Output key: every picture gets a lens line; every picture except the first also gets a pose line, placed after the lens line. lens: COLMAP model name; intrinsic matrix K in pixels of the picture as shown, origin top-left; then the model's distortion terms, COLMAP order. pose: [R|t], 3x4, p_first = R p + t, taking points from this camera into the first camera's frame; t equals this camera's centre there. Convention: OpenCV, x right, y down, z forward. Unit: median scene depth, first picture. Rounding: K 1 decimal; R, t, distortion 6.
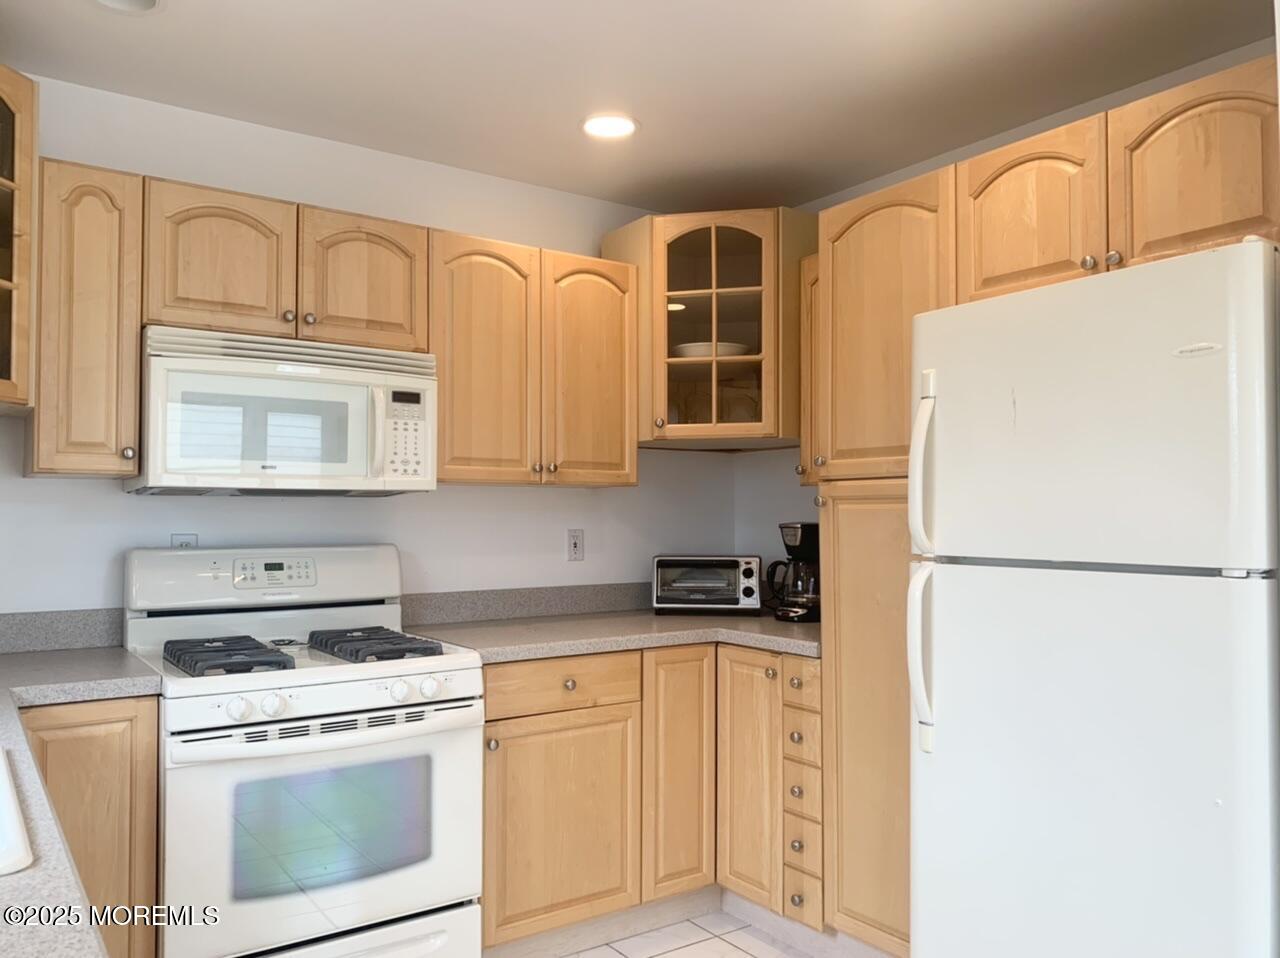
lens RADIAL K [[970.4, 0, 640.5], [0, 970.4, 485.9], [0, 0, 1]] dist [0.041508, -0.036189]
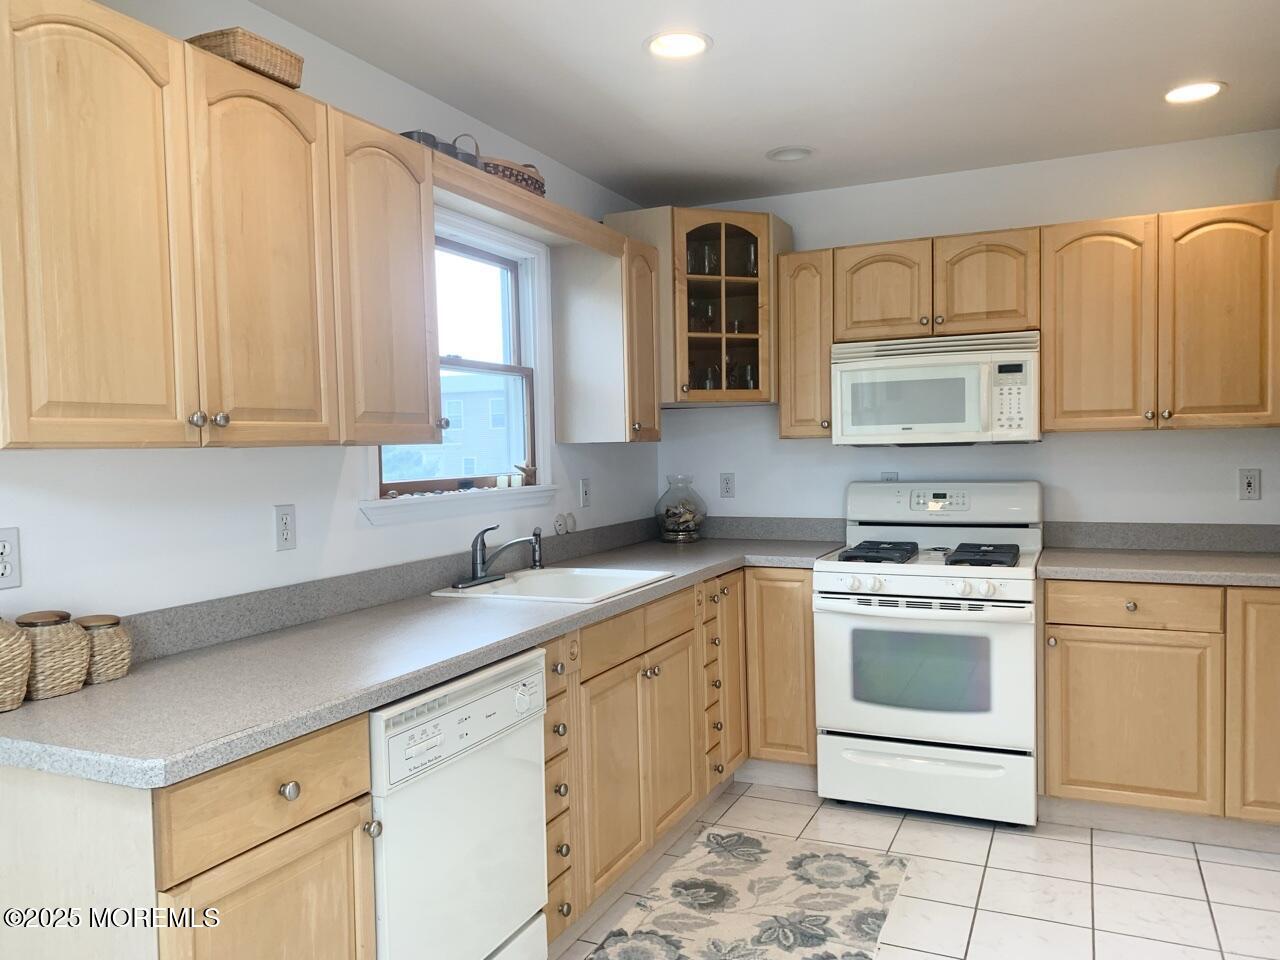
lens RADIAL K [[970.4, 0, 639.9], [0, 970.4, 482.3], [0, 0, 1]] dist [0.041508, -0.036189]
pose [[0.512840, 0.021902, -0.858205, 0.626600], [0.046353, 0.997510, 0.053156, -0.032574], [0.857232, -0.067041, 0.510548, -0.092445]]
